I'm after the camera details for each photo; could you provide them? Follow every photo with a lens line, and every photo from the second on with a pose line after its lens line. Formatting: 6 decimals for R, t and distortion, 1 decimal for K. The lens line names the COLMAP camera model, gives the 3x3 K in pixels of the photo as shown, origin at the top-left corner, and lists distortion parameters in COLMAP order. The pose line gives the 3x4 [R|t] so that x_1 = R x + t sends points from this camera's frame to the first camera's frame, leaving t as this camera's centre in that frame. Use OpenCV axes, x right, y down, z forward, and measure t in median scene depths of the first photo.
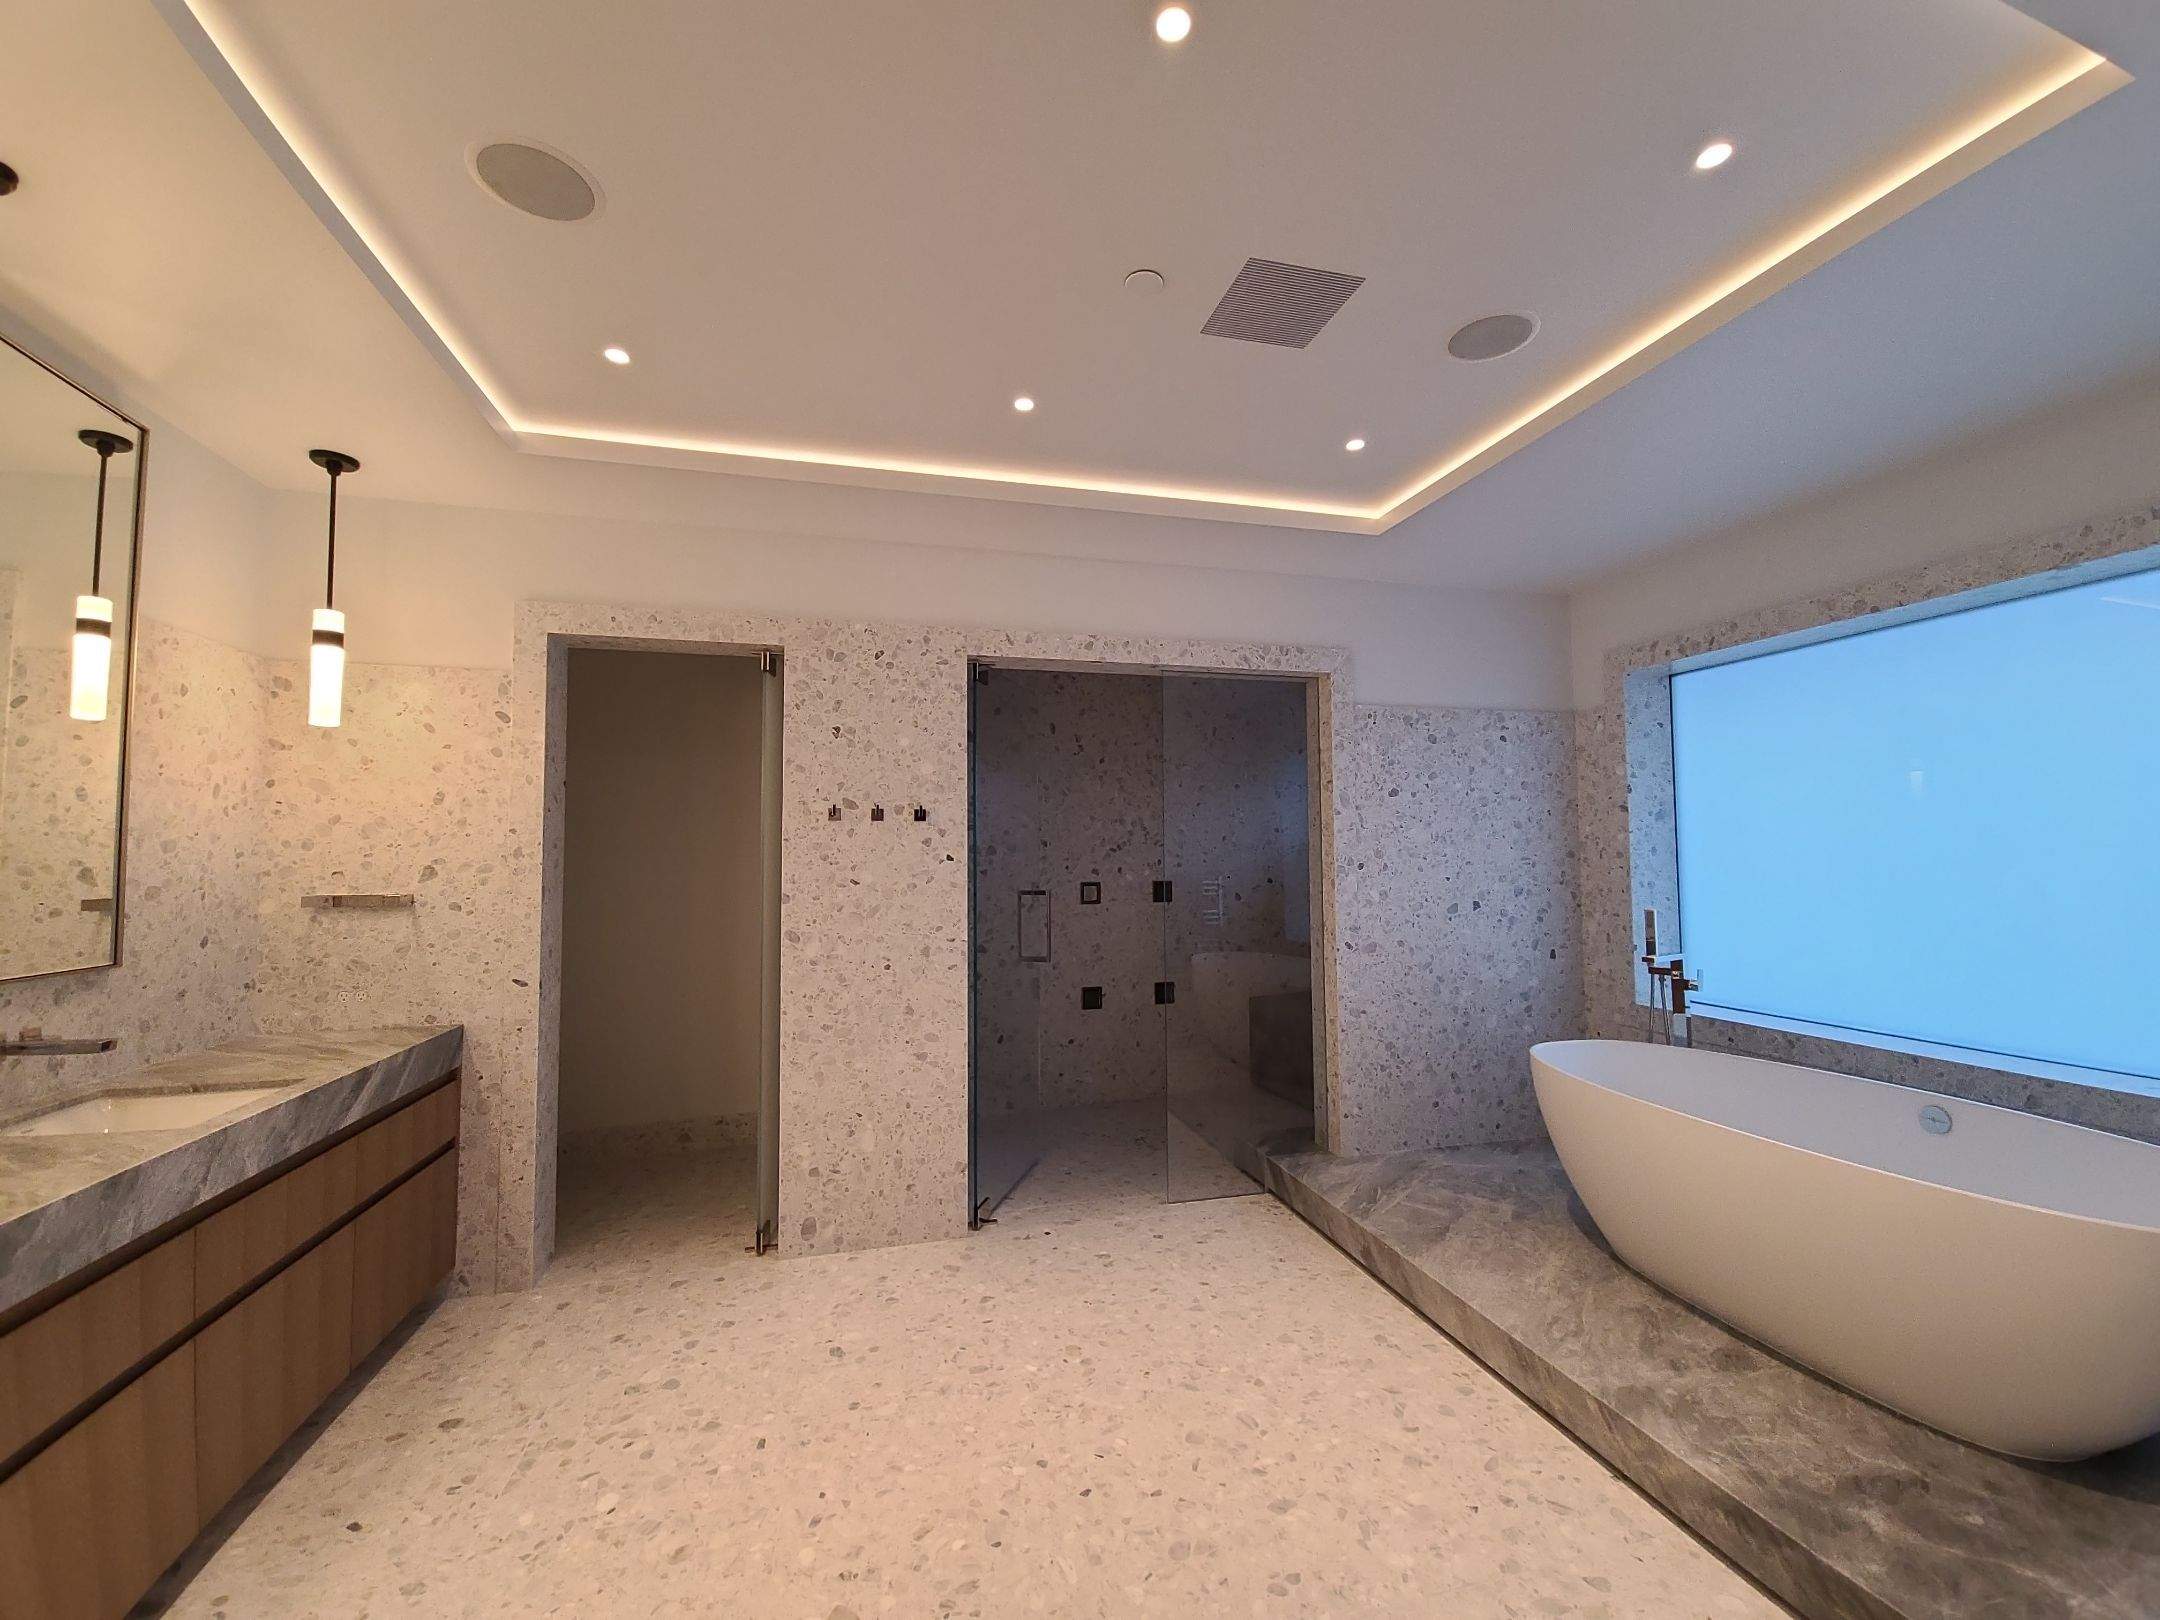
lens RADIAL K [[870.4, 0, 1085.6], [0, 870.4, 808.1], [0, 0, 1]] dist [0.010636, -0.007126]
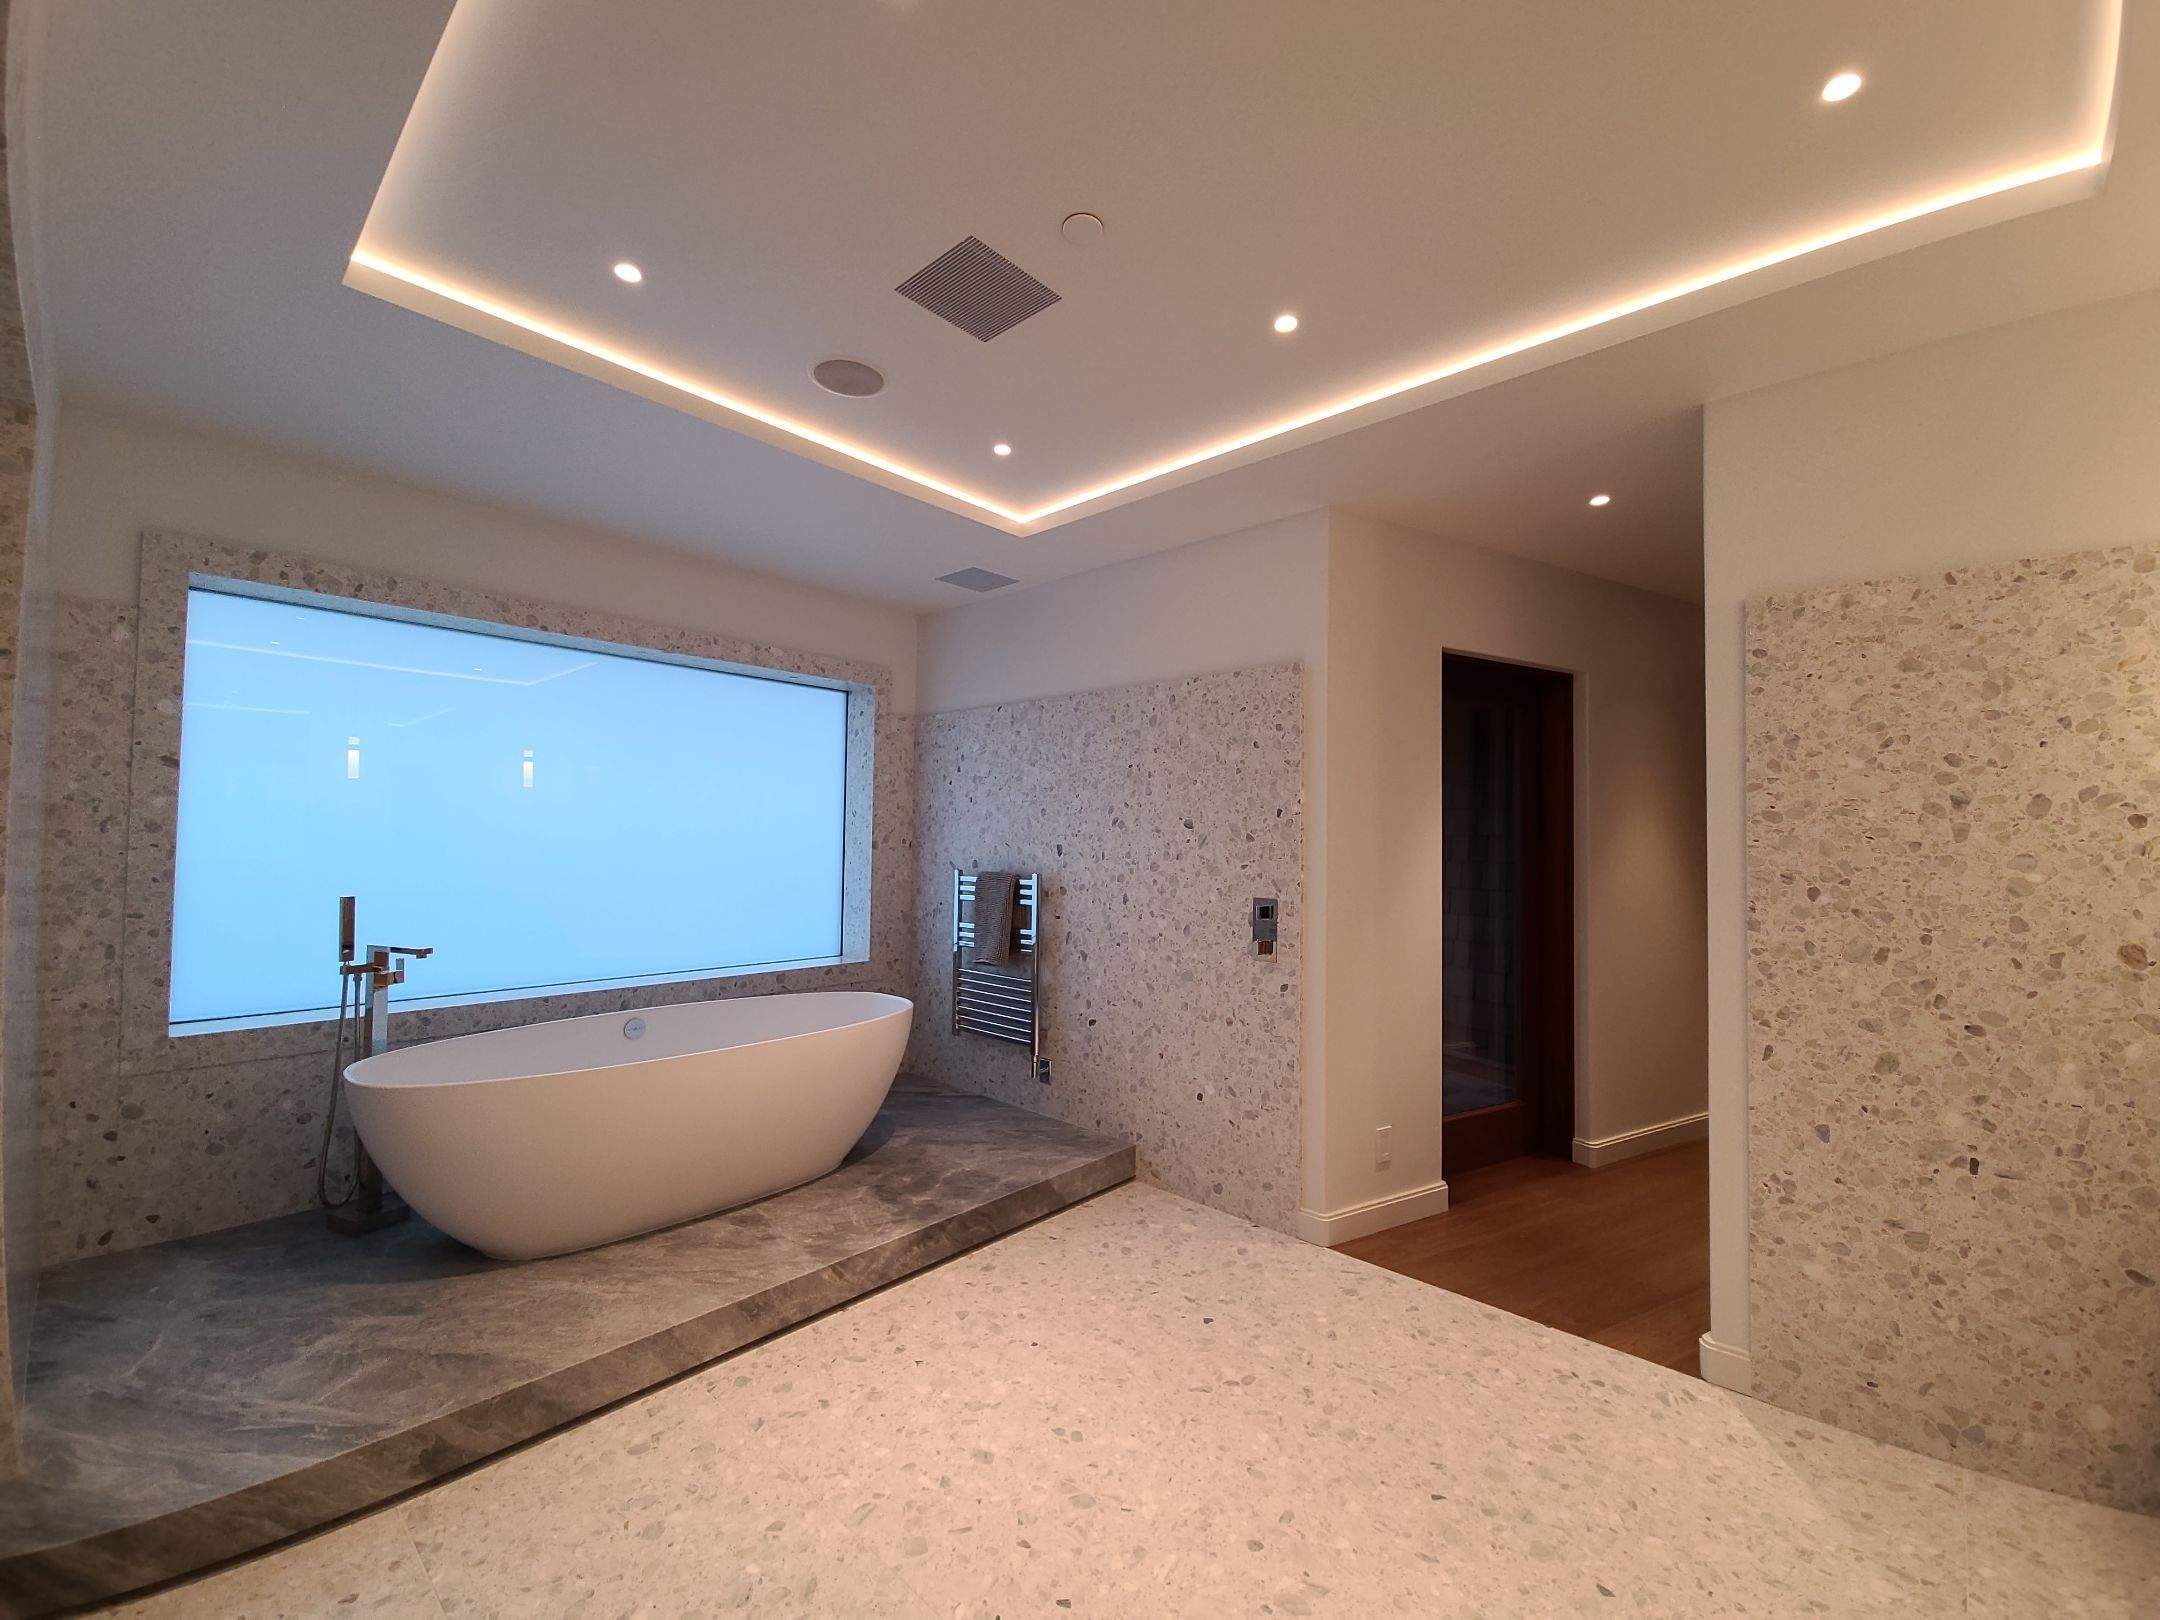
lens RADIAL K [[870.4, 0, 1088.3], [0, 870.4, 813.0], [0, 0, 1]] dist [0.010636, -0.007126]
pose [[-0.543935, 0.026388, 0.838712, -0.599036], [-0.057760, 0.995957, -0.068794, 0.076133], [-0.837137, -0.085863, -0.540212, 1.229101]]
